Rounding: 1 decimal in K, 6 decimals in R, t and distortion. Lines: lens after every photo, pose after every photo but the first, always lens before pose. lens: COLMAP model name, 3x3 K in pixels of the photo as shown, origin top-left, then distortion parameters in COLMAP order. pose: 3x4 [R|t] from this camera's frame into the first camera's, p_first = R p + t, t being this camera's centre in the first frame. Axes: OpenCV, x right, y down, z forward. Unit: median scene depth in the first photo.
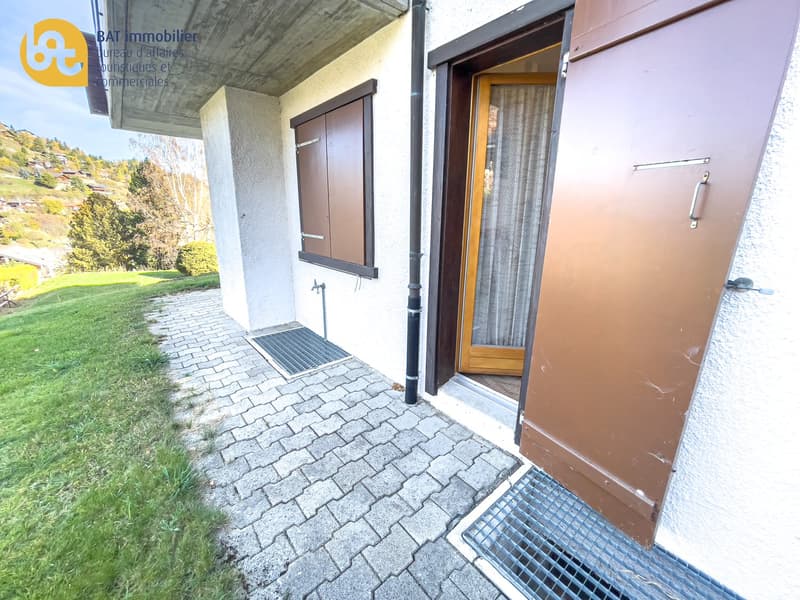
lens RADIAL K [[324.9, 0, 400.0], [0, 324.9, 300.0], [0, 0, 1]] dist [-0.025092, 0.010310]
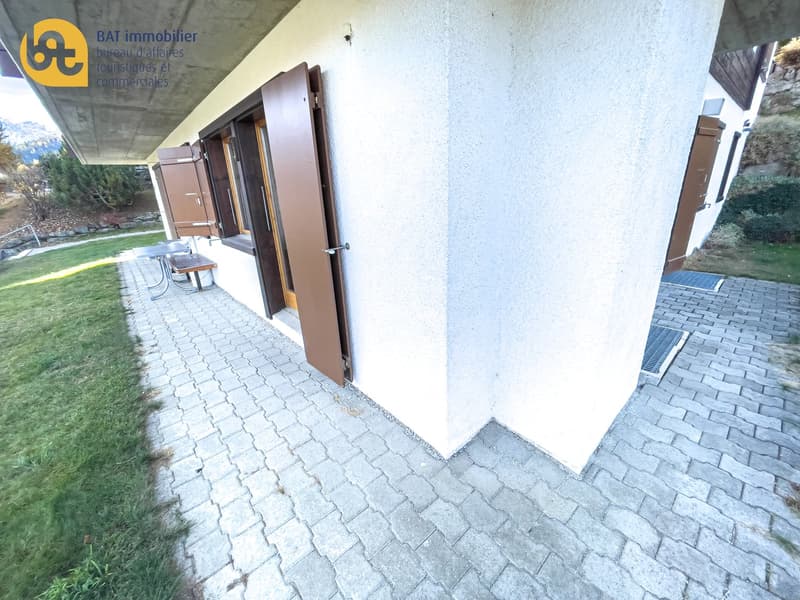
lens RADIAL K [[324.9, 0, 400.0], [0, 324.9, 300.0], [0, 0, 1]] dist [-0.025092, 0.010310]
pose [[-0.010659, -0.337081, 0.941415, -1.661463], [0.308645, 0.894389, 0.323737, -0.676371], [-0.951117, 0.294014, 0.094505, 2.209751]]
